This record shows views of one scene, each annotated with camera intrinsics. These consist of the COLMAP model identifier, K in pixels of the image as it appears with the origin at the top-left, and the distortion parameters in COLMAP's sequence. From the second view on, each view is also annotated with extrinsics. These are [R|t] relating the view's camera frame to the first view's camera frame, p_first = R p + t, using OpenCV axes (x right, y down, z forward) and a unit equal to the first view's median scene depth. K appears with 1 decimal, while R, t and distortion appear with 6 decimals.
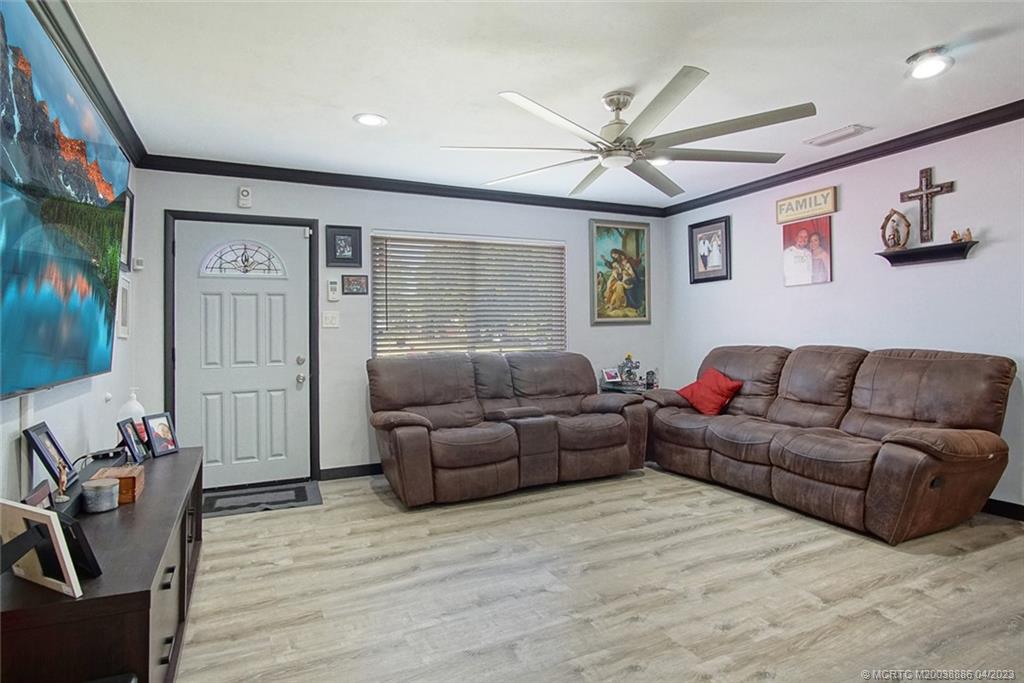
lens RADIAL K [[546.8, 0, 507.6], [0, 546.8, 340.7], [0, 0, 1]] dist [-0.029550, 0.004750]
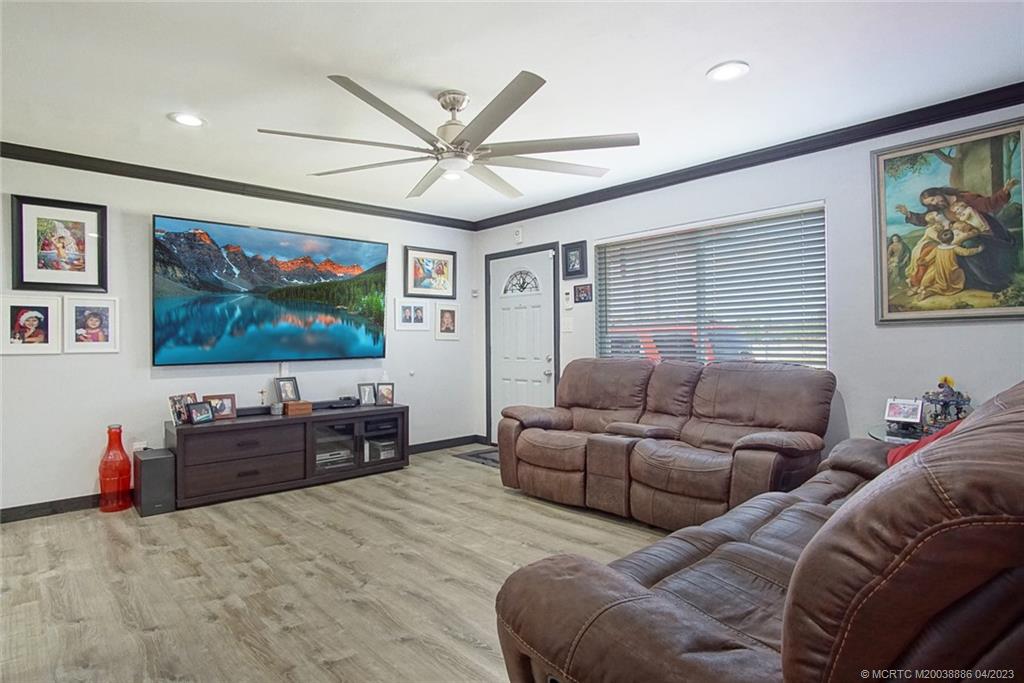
lens RADIAL K [[546.8, 0, 490.8], [0, 546.8, 345.6], [0, 0, 1]] dist [-0.029550, 0.004750]
pose [[0.287496, 0.021476, -0.957541, 0.754654], [-0.007924, 0.999768, 0.020044, -0.017226], [0.957749, 0.001825, 0.287599, 0.513657]]
